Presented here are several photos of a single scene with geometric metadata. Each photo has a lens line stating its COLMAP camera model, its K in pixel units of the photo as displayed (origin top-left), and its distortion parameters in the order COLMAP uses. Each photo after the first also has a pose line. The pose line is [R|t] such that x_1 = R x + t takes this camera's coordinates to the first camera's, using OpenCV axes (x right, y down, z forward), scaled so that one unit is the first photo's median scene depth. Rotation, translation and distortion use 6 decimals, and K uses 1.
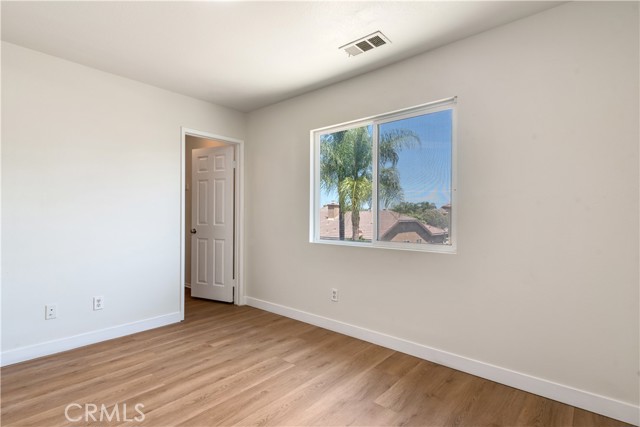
lens RADIAL K [[291.9, 0, 323.9], [0, 291.9, 216.1], [0, 0, 1]] dist [0.017469, -0.000675]
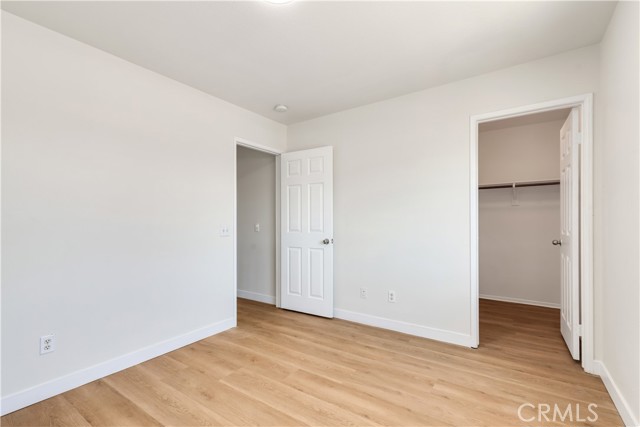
lens RADIAL K [[291.9, 0, 320.3], [0, 291.9, 218.9], [0, 0, 1]] dist [0.017469, -0.000675]
pose [[0.136738, -0.012374, -0.990530, 0.411758], [0.005945, 0.999914, -0.011670, -0.001763], [0.990589, -0.004293, 0.136800, 0.659443]]
